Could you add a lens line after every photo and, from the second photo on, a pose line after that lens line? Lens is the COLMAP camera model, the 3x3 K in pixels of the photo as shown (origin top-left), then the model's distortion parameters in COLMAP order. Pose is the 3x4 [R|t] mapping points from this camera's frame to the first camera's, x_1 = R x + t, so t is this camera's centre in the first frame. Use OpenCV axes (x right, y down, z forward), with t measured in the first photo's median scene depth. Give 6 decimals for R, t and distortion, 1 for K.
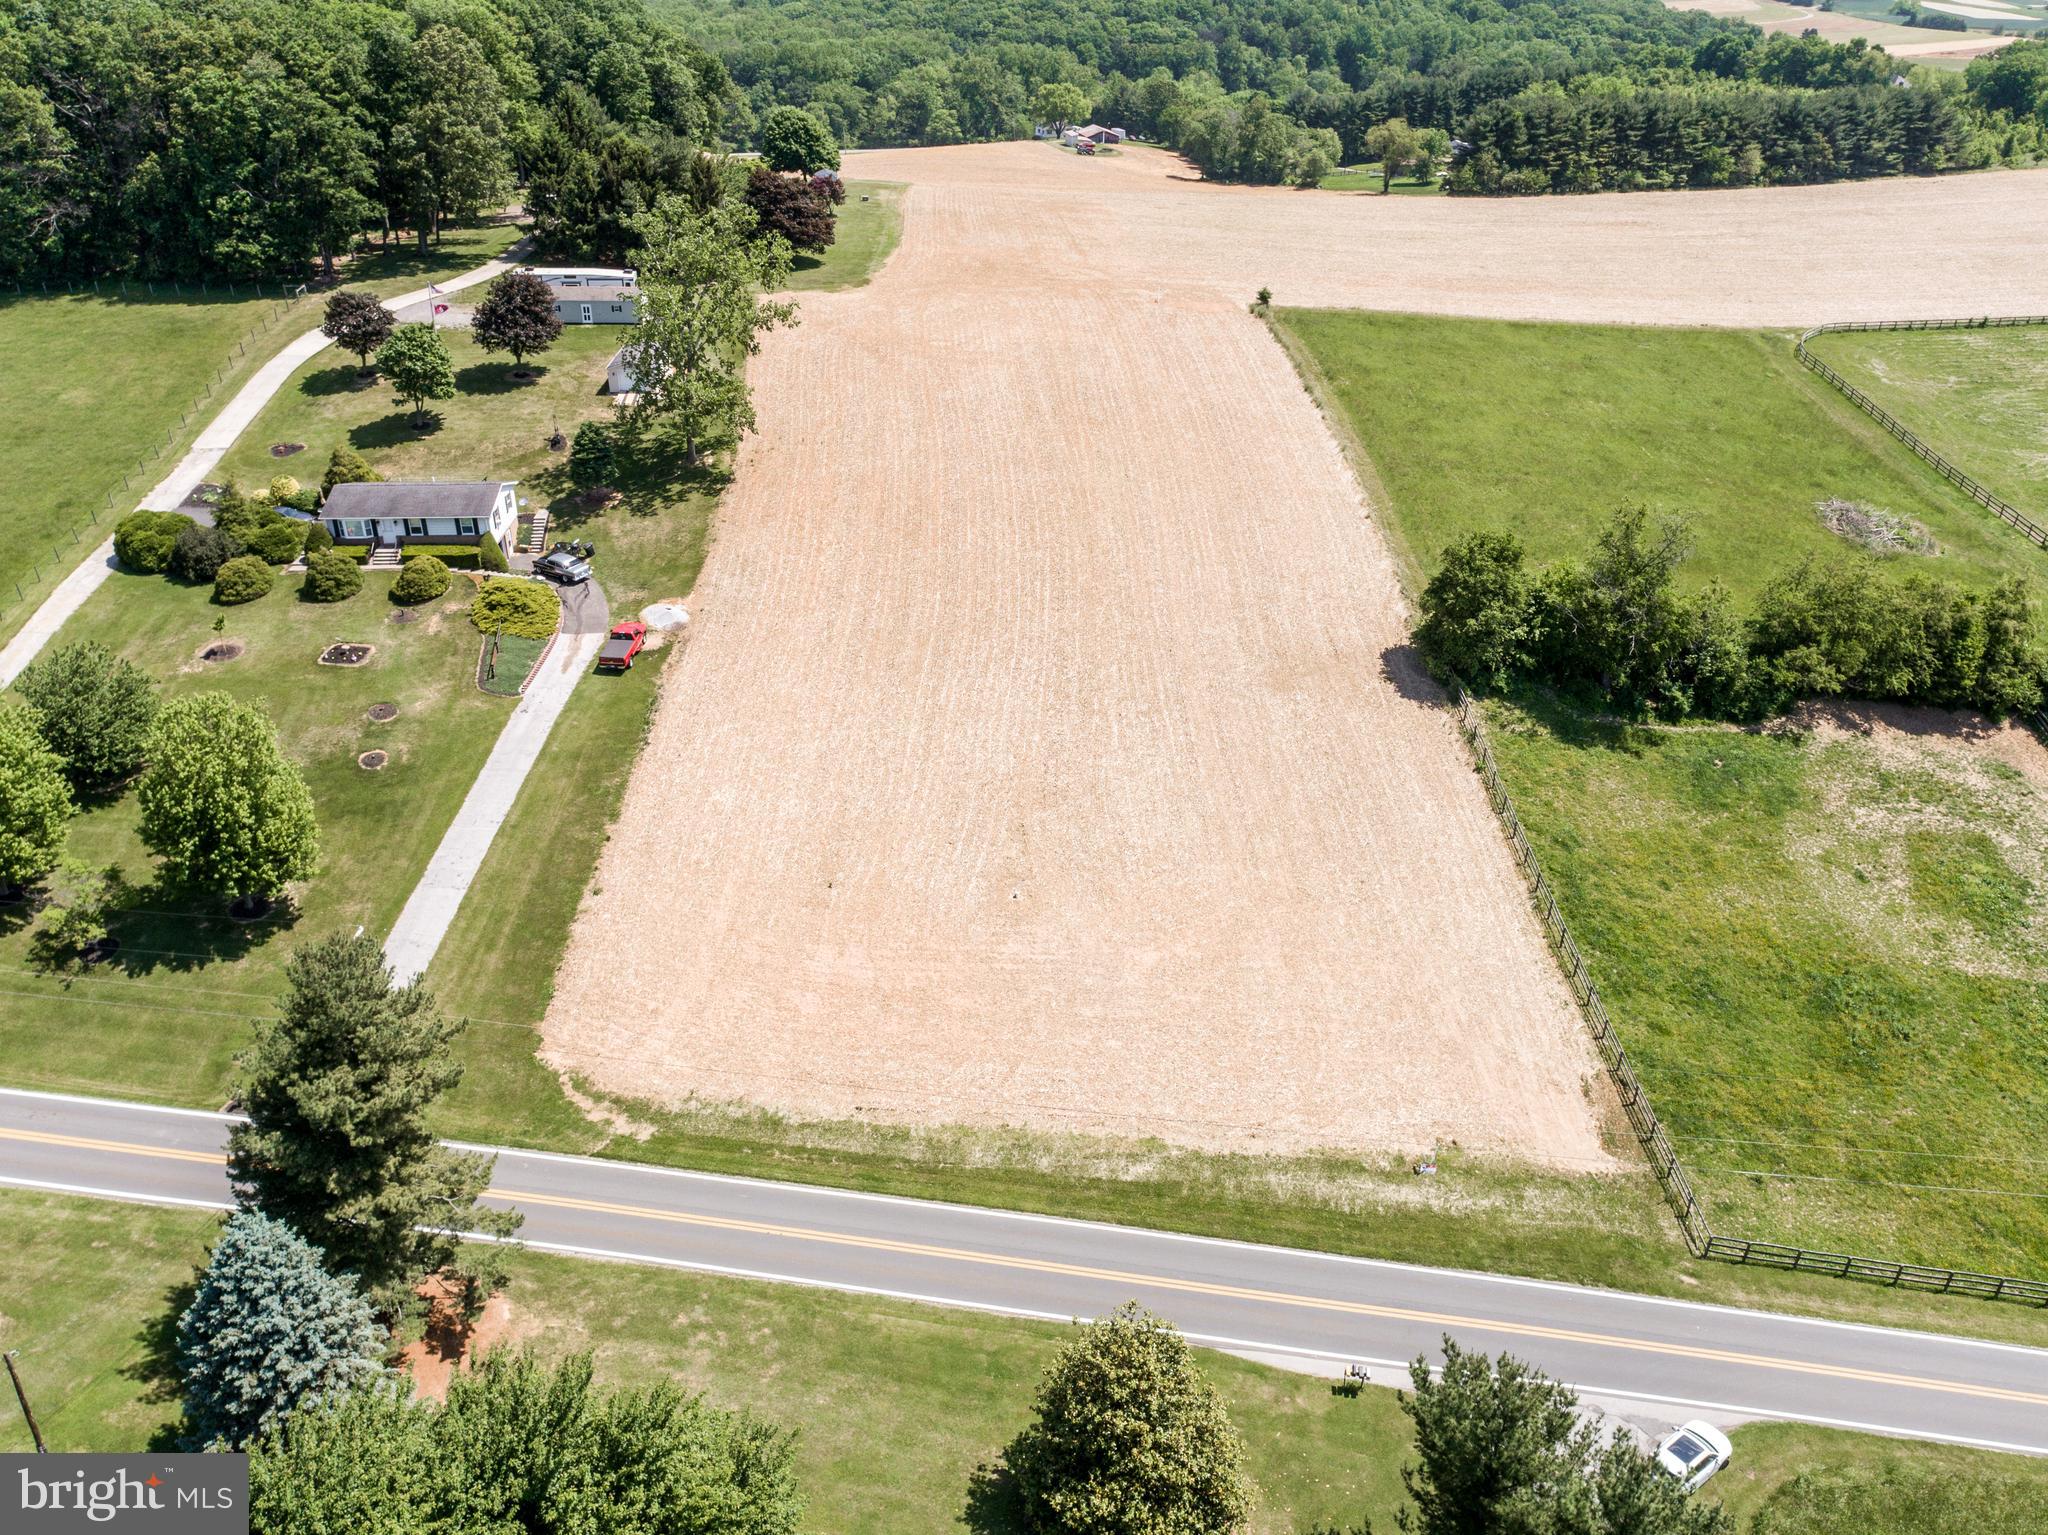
lens RADIAL K [[1558.1, 0, 1016.1], [0, 1558.1, 770.6], [0, 0, 1]] dist [-0.020724, 0.012830]
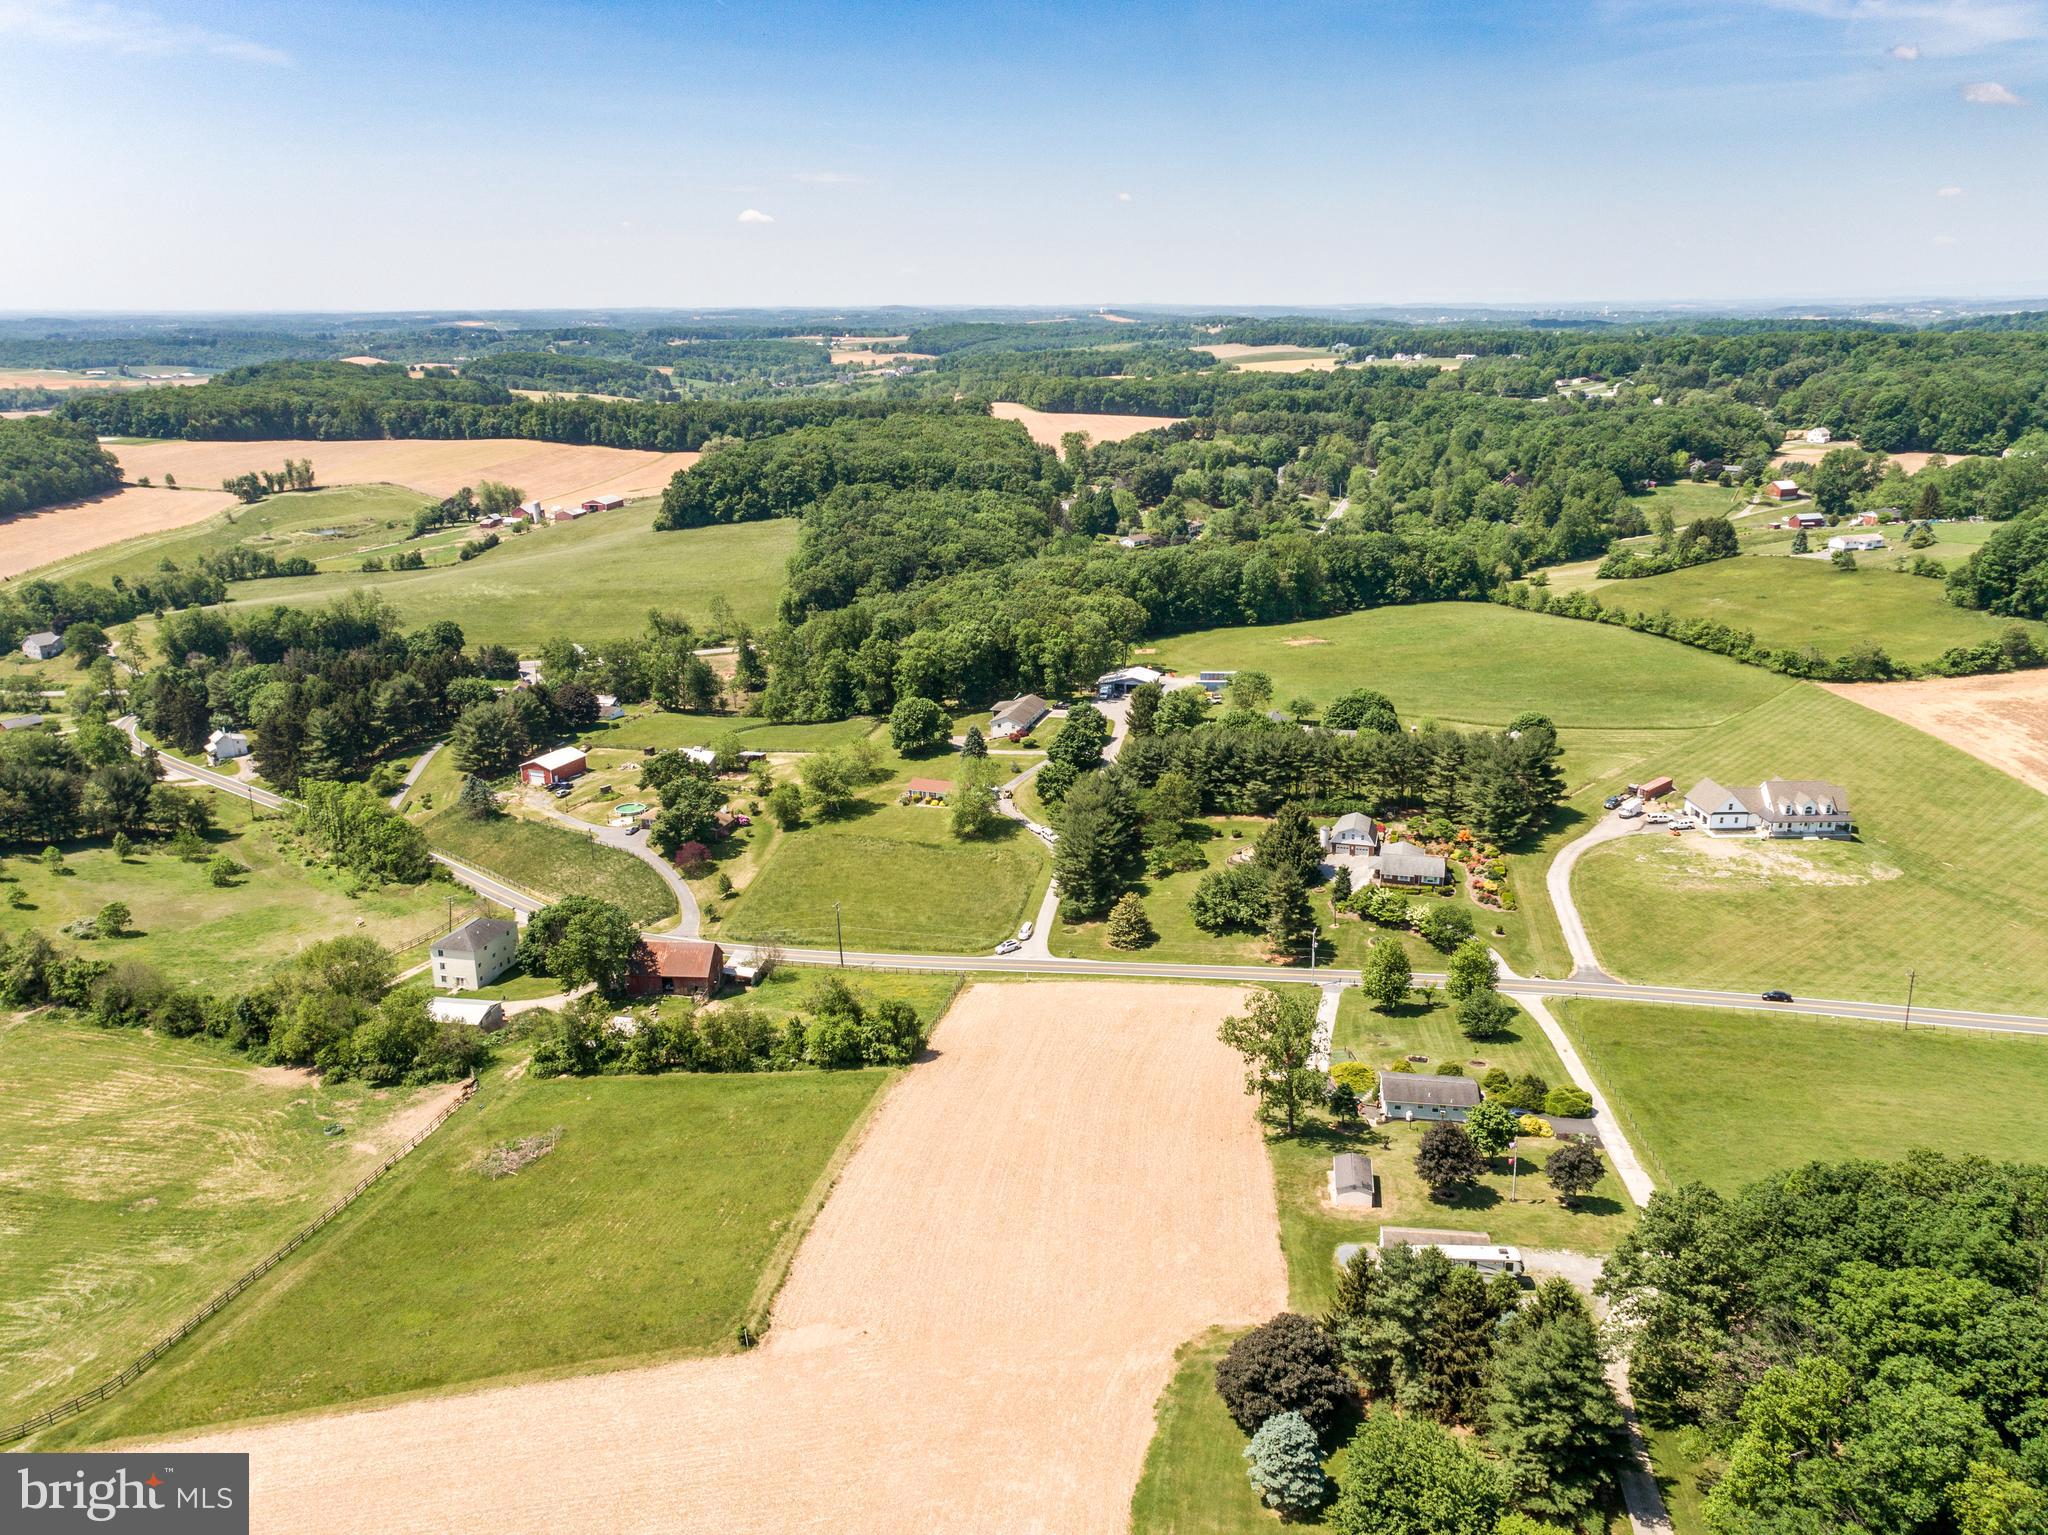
lens RADIAL K [[1547.4, 0, 1016.9], [0, 1547.4, 738.7], [0, 0, 1]] dist [0.020955, 0.052451]
pose [[-0.983987, -0.043249, 0.172913, -0.245788], [0.091964, 0.707828, 0.700373, -2.059996], [-0.152683, 0.705060, -0.692516, 2.381808]]
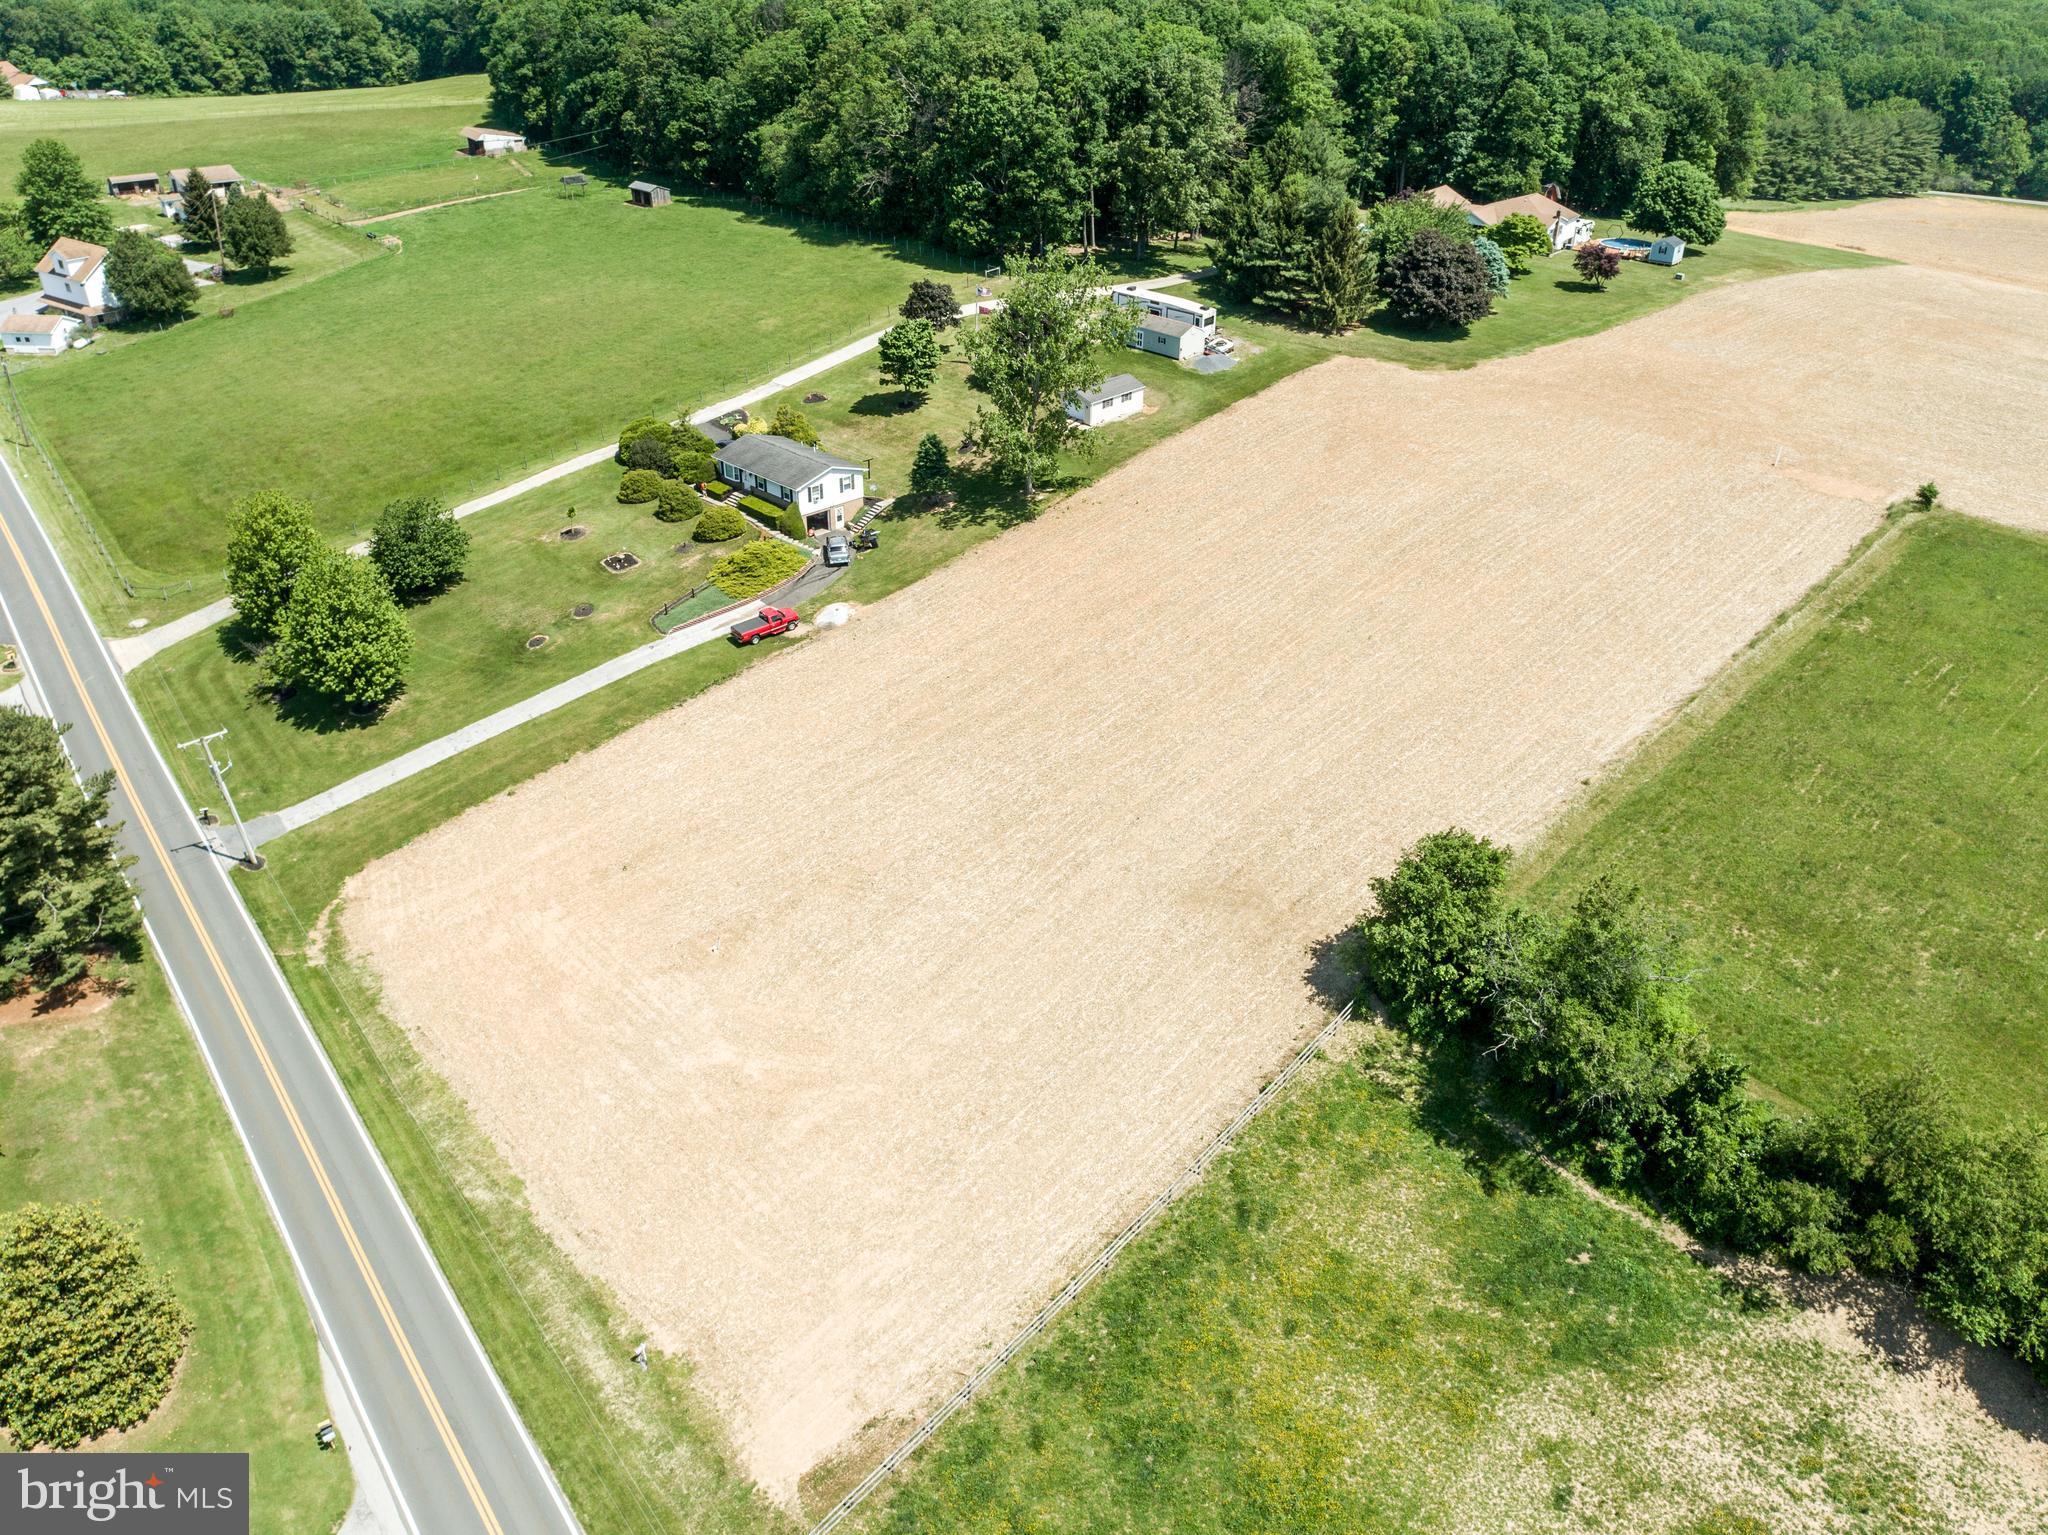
lens RADIAL K [[1558.1, 0, 1016.1], [0, 1558.1, 770.6], [0, 0, 1]] dist [-0.020724, 0.012830]
pose [[0.676936, 0.370751, -0.635847, 0.680674], [-0.361277, 0.920016, 0.151822, -0.236495], [0.641277, 0.126942, 0.756736, 0.282626]]
